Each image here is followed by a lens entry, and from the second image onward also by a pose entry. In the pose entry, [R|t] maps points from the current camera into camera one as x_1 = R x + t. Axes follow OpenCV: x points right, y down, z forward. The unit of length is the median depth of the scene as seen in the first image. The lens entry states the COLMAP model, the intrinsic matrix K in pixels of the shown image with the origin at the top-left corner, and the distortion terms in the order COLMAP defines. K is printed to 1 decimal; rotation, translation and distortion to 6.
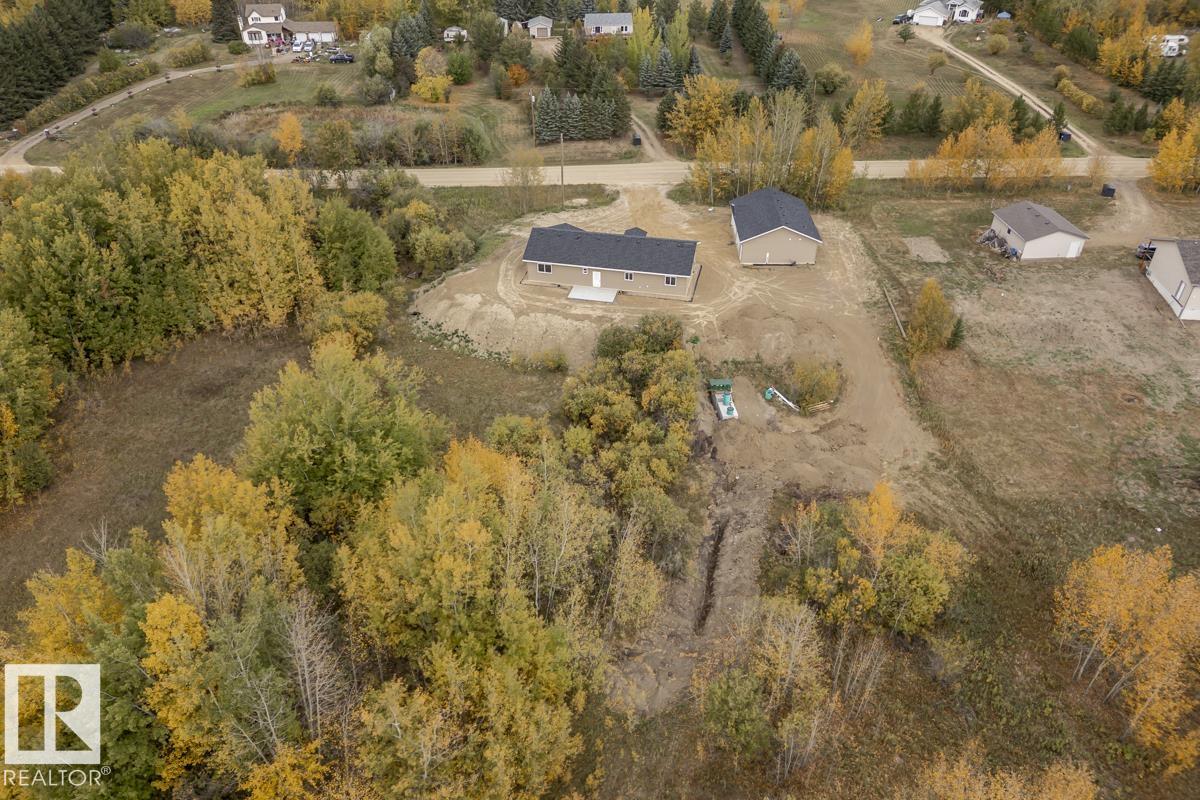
lens RADIAL K [[840.0, 0, 600.0], [0, 840.0, 400.0], [0, 0, 1]] dist [0.098727, -0.104802]
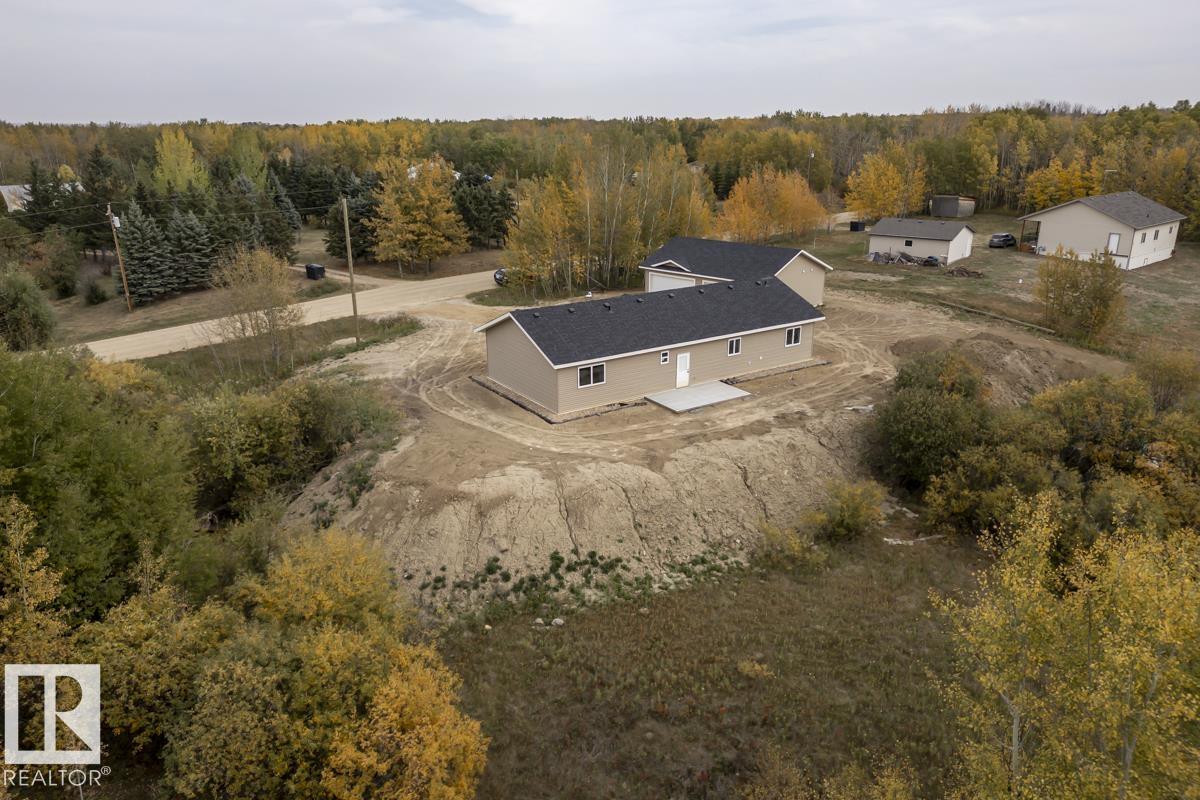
lens RADIAL K [[840.0, 0, 600.0], [0, 840.0, 400.0], [0, 0, 1]] dist [0.098727, -0.104802]
pose [[0.689847, -0.226530, 0.687601, -0.337385], [0.417153, 0.900638, -0.121800, -0.078367], [-0.591688, 0.370858, 0.715800, 0.609414]]
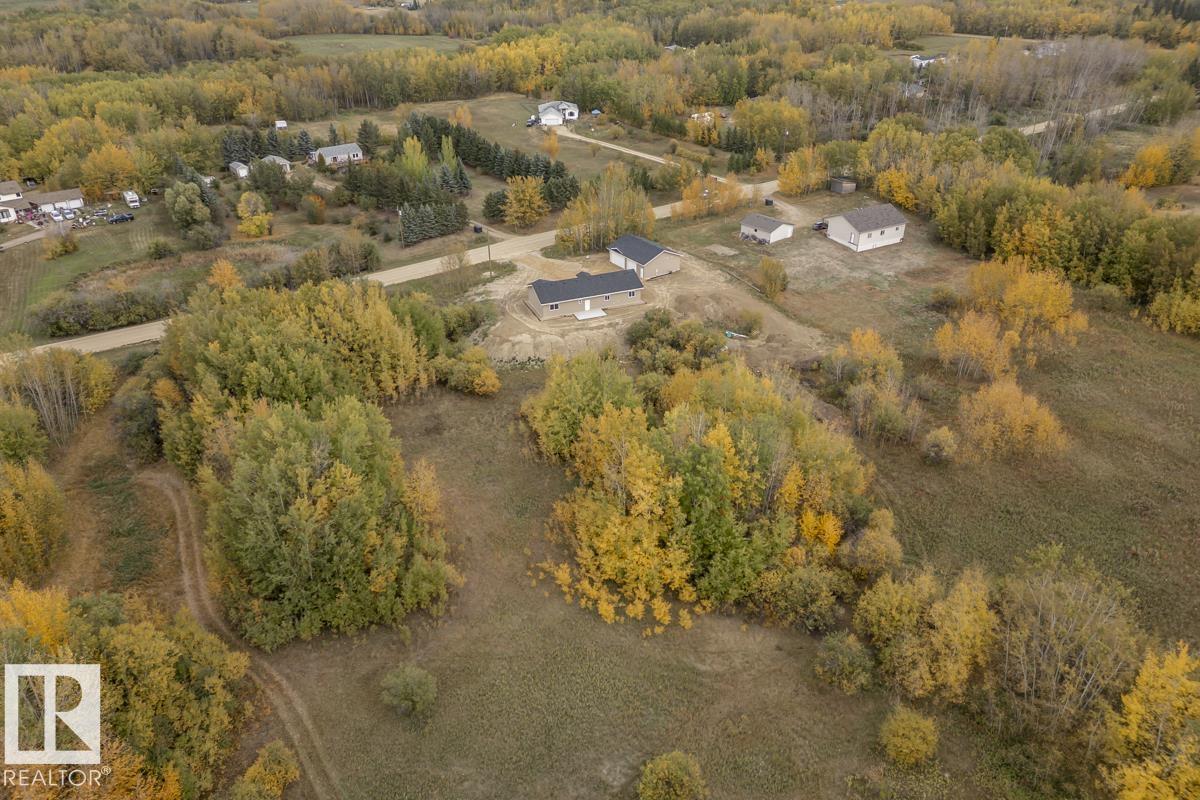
lens RADIAL K [[840.0, 0, 600.0], [0, 840.0, 400.0], [0, 0, 1]] dist [0.098727, -0.104802]
pose [[0.818005, -0.285429, 0.499399, -0.711146], [0.334986, 0.942168, -0.010208, 0.037885], [-0.467603, 0.175642, 0.866312, -0.272386]]
